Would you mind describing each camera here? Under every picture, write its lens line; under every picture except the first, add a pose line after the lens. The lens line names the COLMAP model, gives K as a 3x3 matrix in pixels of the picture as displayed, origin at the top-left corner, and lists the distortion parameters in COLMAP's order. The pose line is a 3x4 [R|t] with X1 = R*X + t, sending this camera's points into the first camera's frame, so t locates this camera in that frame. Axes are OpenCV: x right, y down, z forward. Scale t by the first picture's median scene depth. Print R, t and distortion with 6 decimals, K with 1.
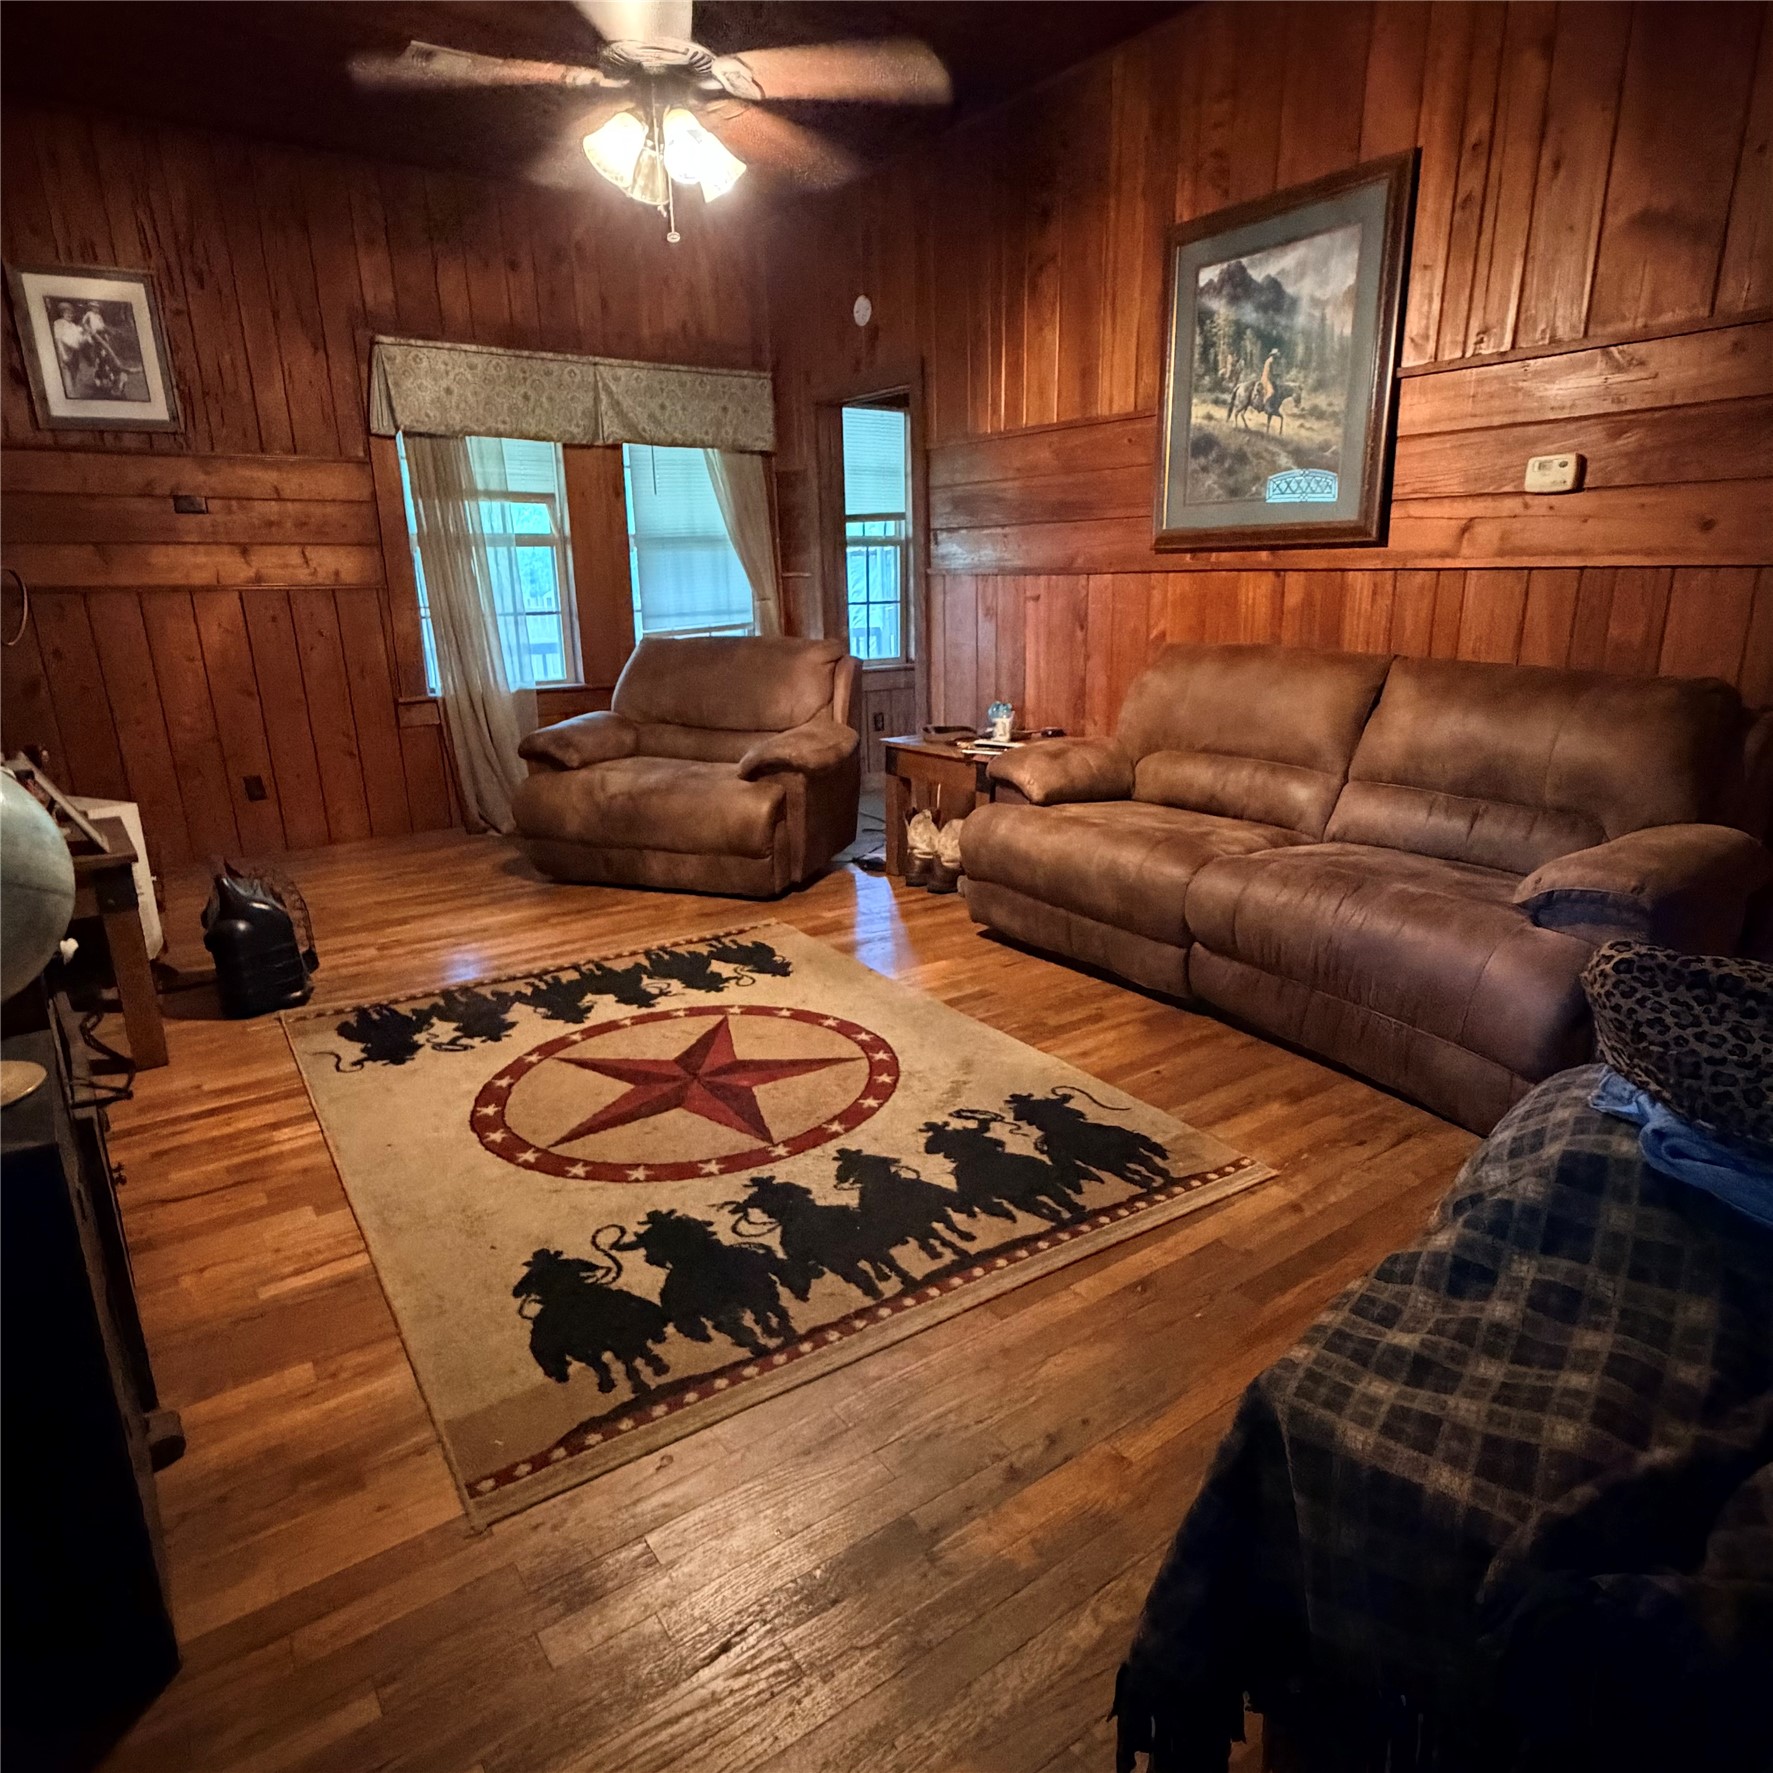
lens RADIAL K [[1129.2, 0, 891.2], [0, 1129.2, 889.1], [0, 0, 1]] dist [0.002368, -0.002581]
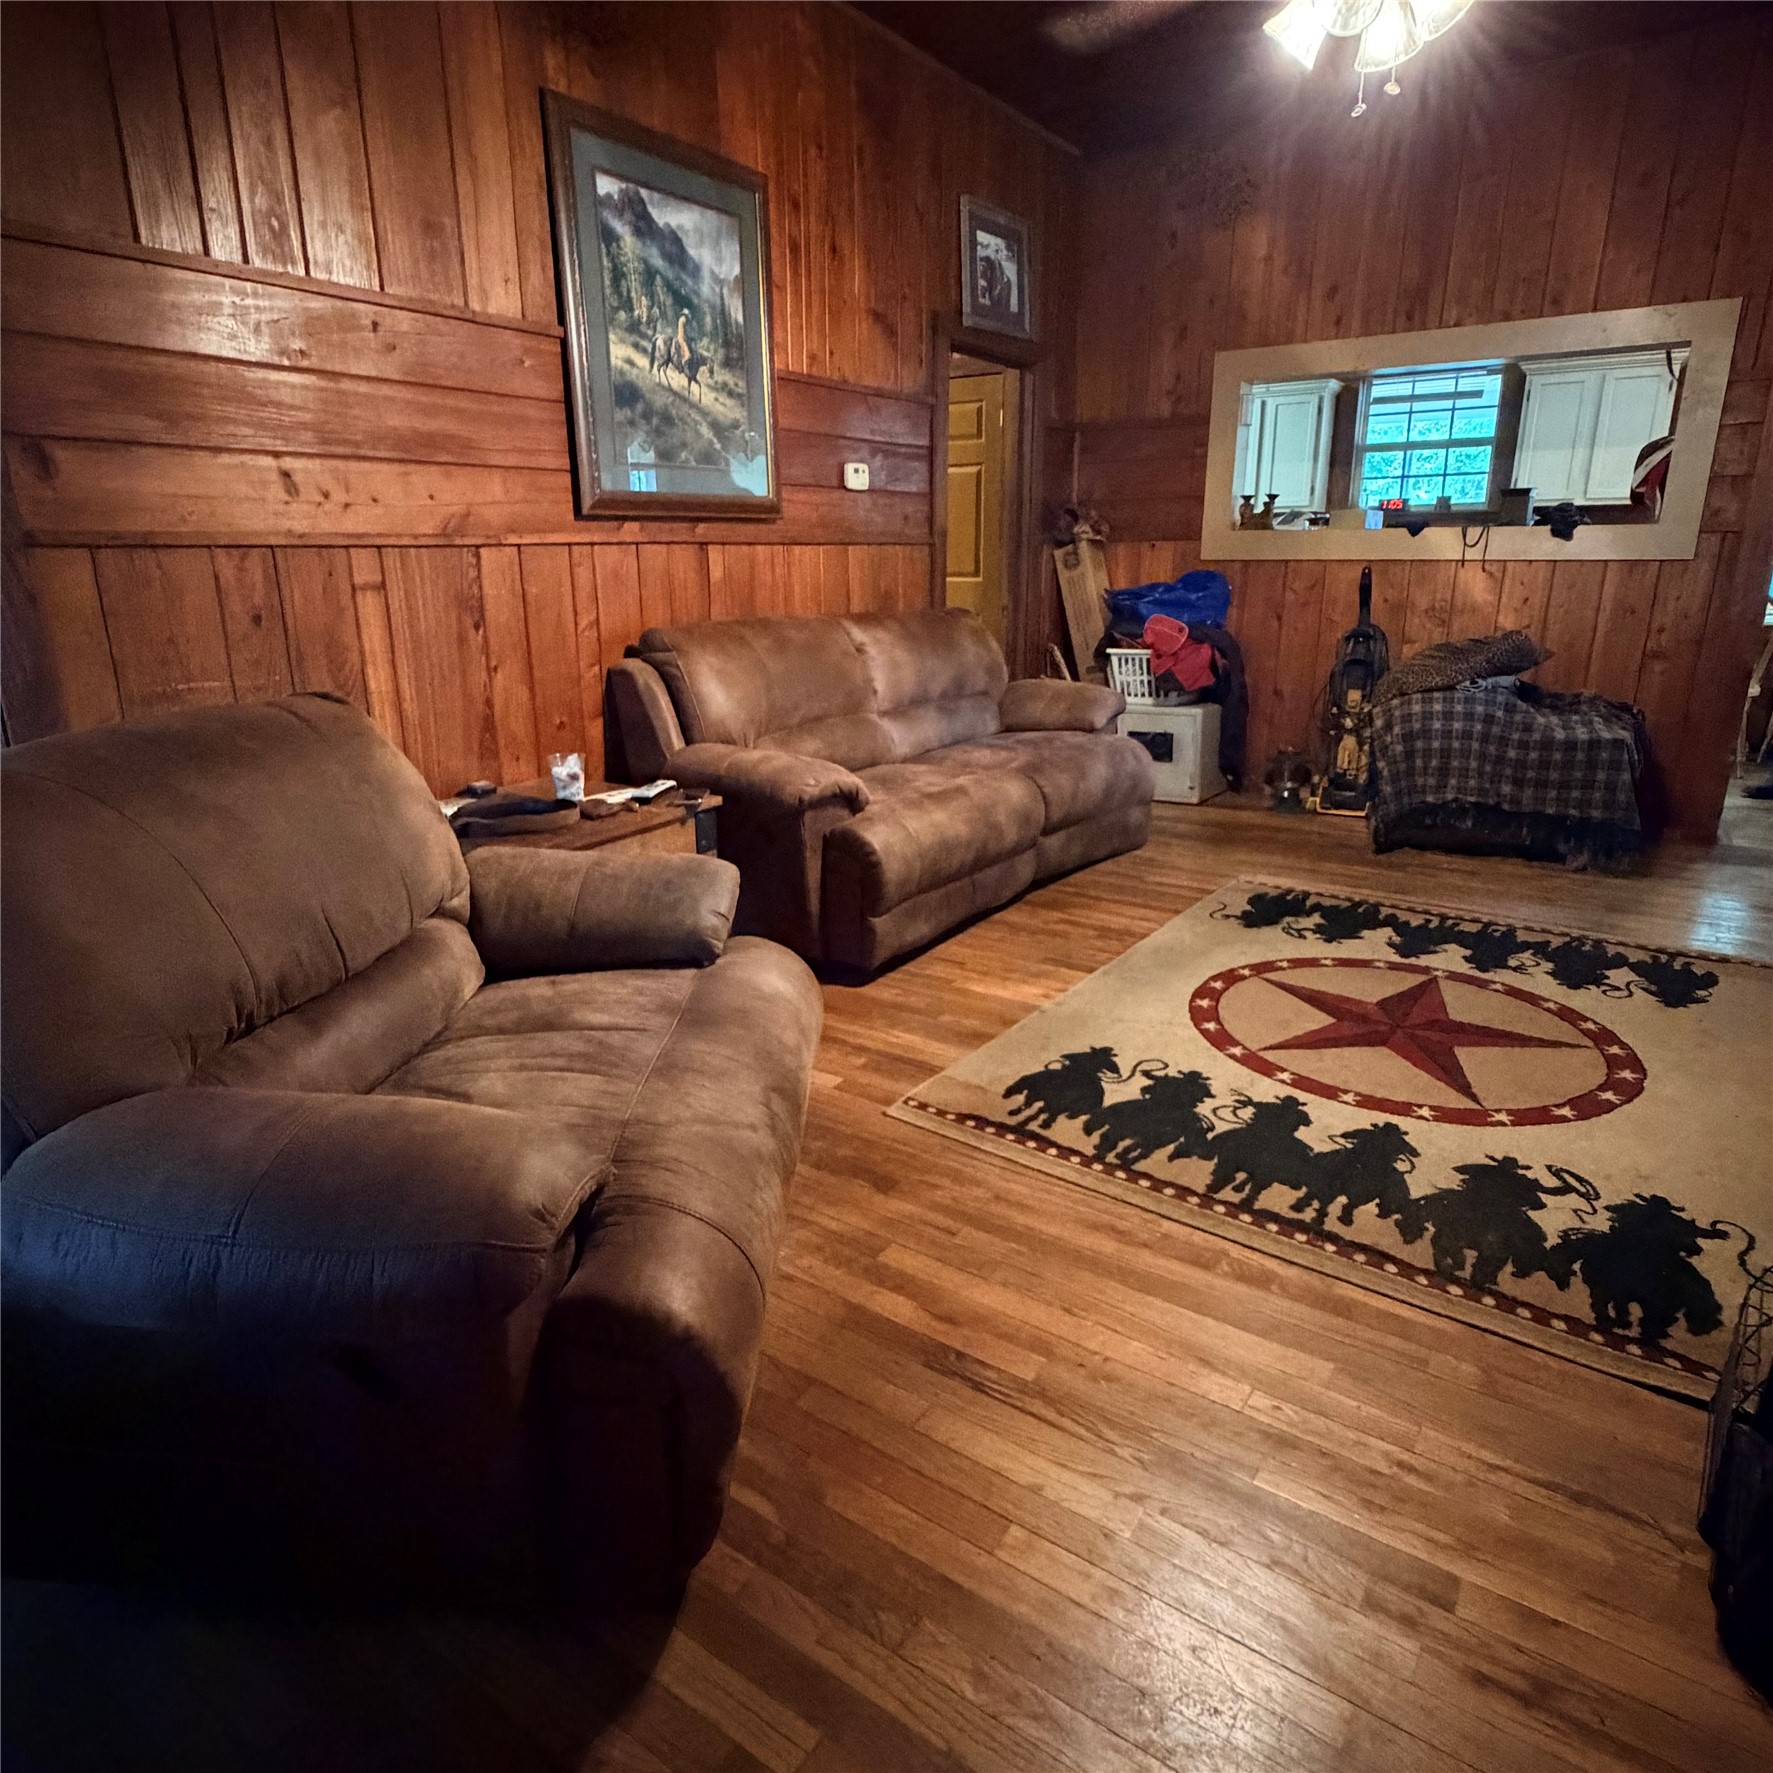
lens RADIAL K [[1129.2, 0, 890.7], [0, 1129.2, 889.2], [0, 0, 1]] dist [0.002368, -0.002581]
pose [[-0.343787, -0.254090, 0.904018, -0.758997], [0.266354, 0.896774, 0.353345, -0.356983], [-0.900481, 0.362264, -0.240621, 1.350525]]
